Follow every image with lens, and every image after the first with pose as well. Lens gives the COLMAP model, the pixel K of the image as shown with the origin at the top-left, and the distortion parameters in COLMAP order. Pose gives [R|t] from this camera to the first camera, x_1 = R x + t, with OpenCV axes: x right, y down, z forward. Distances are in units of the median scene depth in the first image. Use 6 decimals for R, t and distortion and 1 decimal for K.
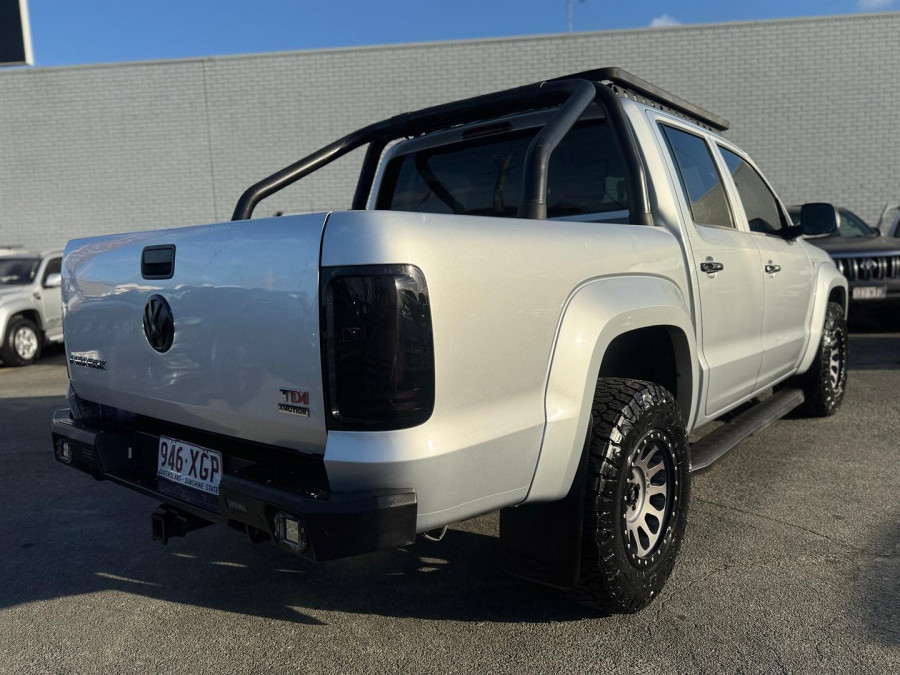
lens RADIAL K [[690.9, 0, 450.0], [0, 690.9, 337.5], [0, 0, 1]] dist [0.134299, -0.186227]
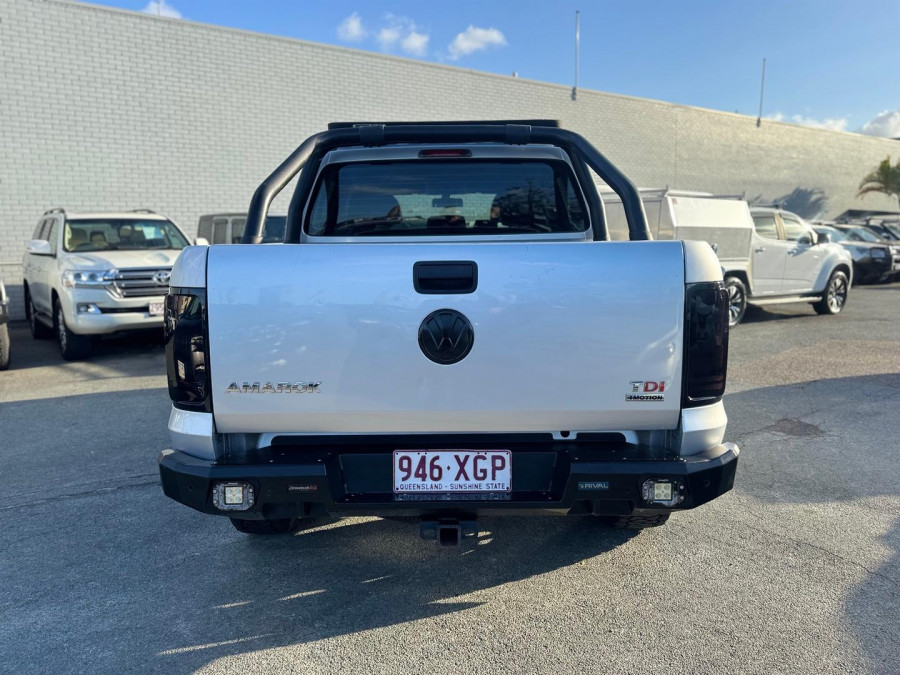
lens RADIAL K [[690.9, 0, 450.0], [0, 690.9, 337.5], [0, 0, 1]] dist [0.134299, -0.186227]
pose [[0.765036, -0.060760, 0.641115, -0.980139], [0.055854, 0.998048, 0.027937, -0.043883], [-0.641561, 0.014436, 0.766936, 0.199554]]
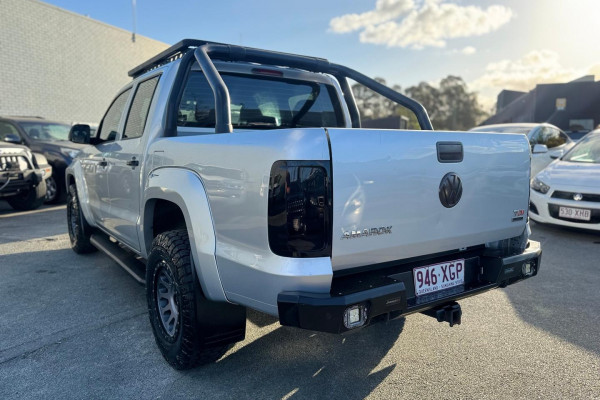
lens RADIAL K [[460.9, 0, 300.0], [0, 460.9, 200.0], [0, 0, 1]] dist [0.131595, -0.181973]
pose [[0.247287, -0.079363, 0.965687, -1.423034], [0.094649, 0.993852, 0.057441, -0.085134], [-0.964309, 0.077197, 0.253278, 0.982925]]
